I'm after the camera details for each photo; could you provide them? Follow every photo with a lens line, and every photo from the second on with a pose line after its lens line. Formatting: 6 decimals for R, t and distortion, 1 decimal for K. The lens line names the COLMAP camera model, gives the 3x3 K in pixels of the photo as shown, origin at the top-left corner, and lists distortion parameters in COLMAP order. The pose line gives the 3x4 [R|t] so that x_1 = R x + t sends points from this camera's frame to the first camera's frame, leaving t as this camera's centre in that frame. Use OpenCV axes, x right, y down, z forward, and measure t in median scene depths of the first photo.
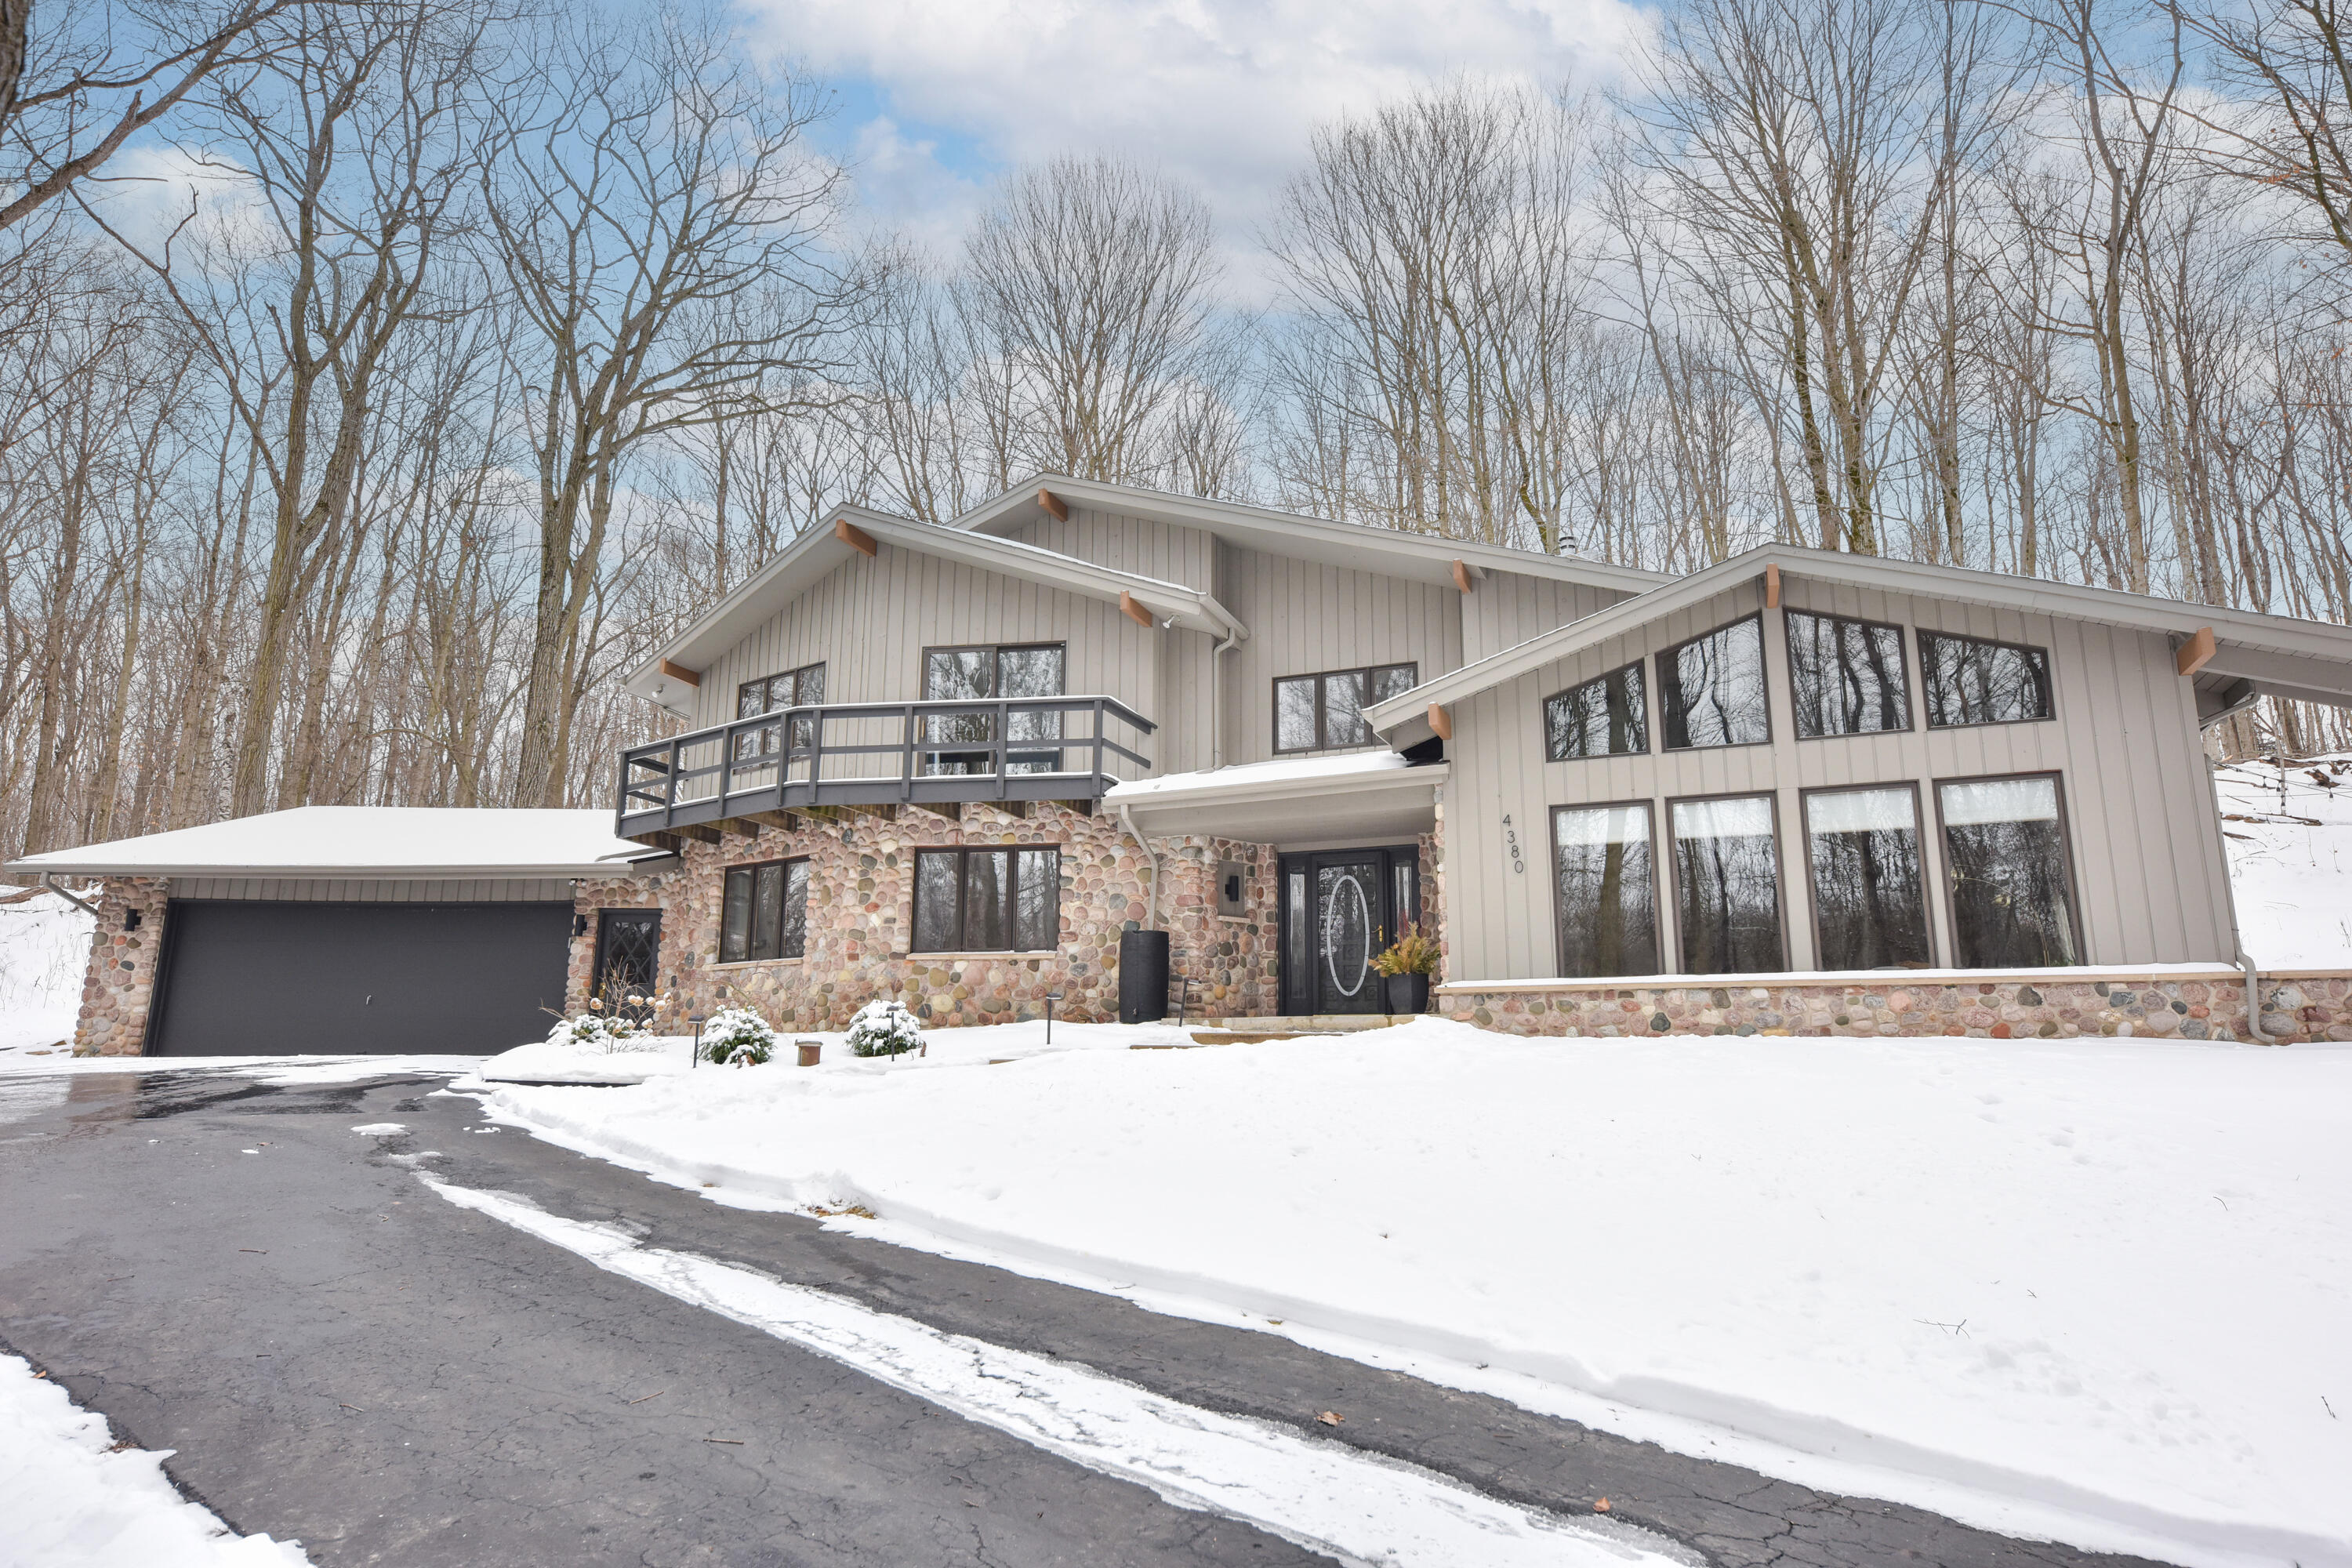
lens RADIAL K [[1350.0, 0, 1175.5], [0, 1350.0, 815.4], [0, 0, 1]] dist [0.021636, 0.001833]
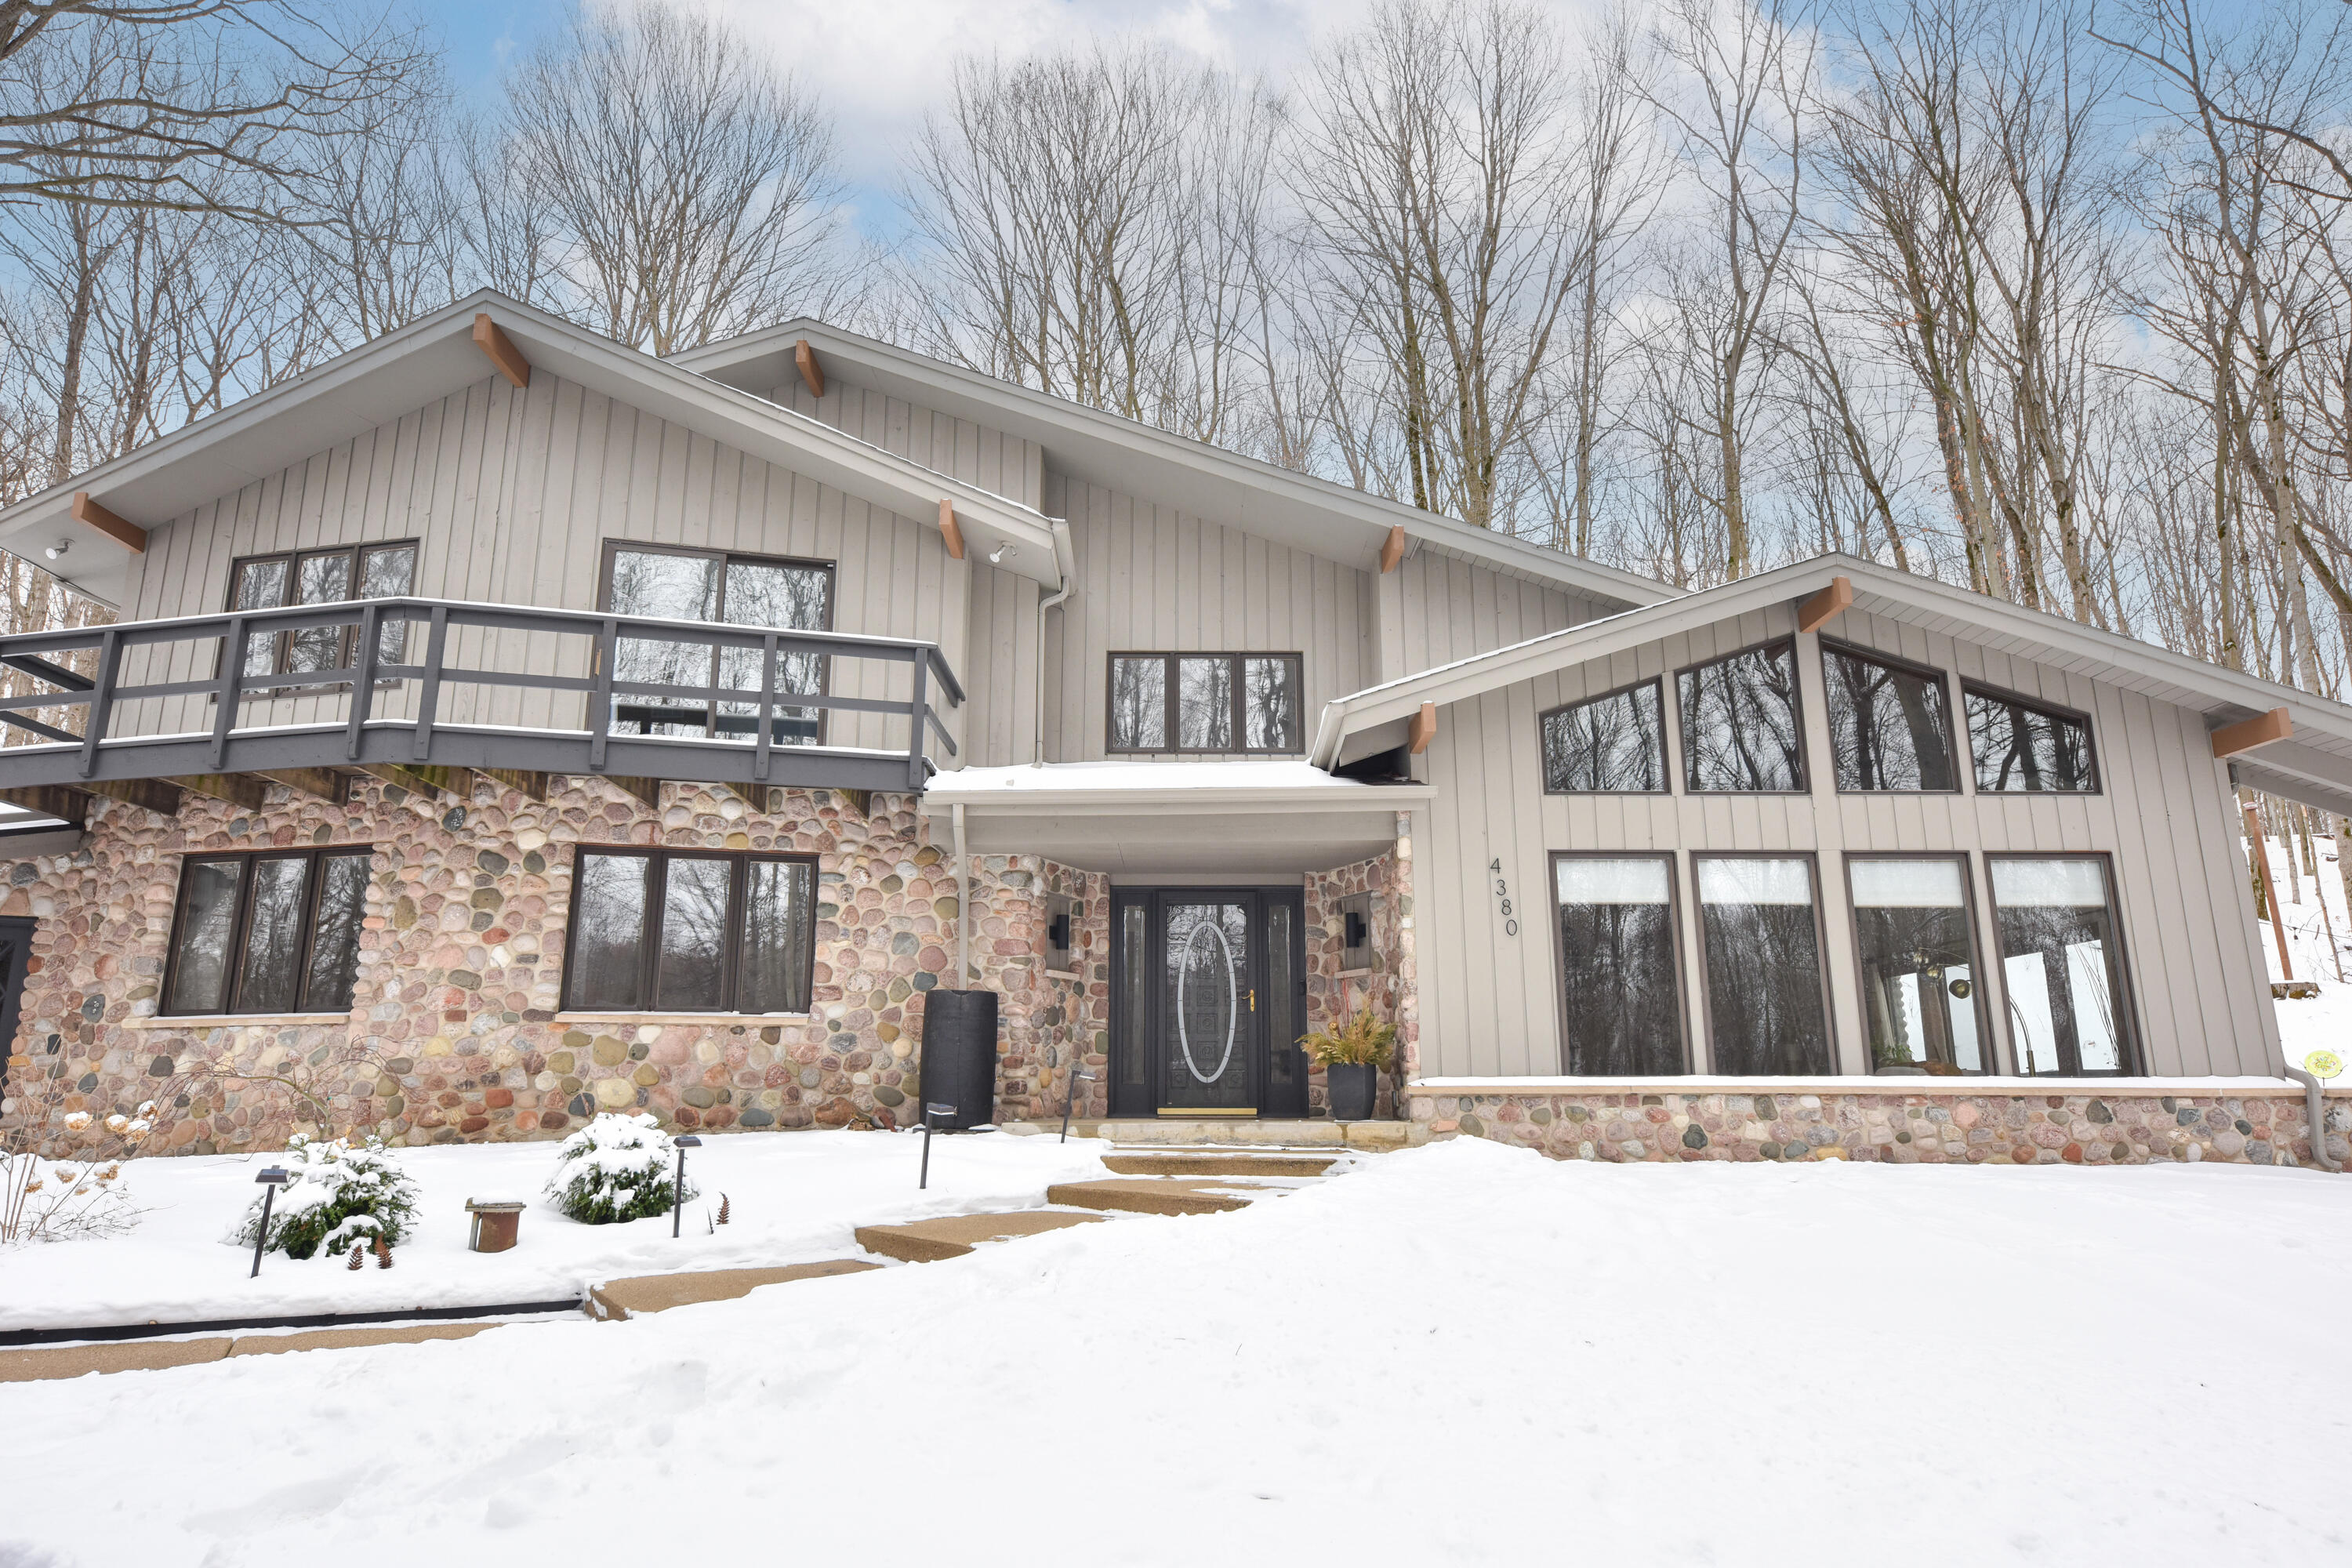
lens RADIAL K [[1350.0, 0, 1175.5], [0, 1350.0, 815.4], [0, 0, 1]] dist [0.021636, 0.001833]
pose [[0.919472, 0.077921, 0.385356, -0.187272], [-0.070975, 0.996957, -0.032241, 0.011041], [-0.386695, 0.002294, 0.922205, 0.312307]]
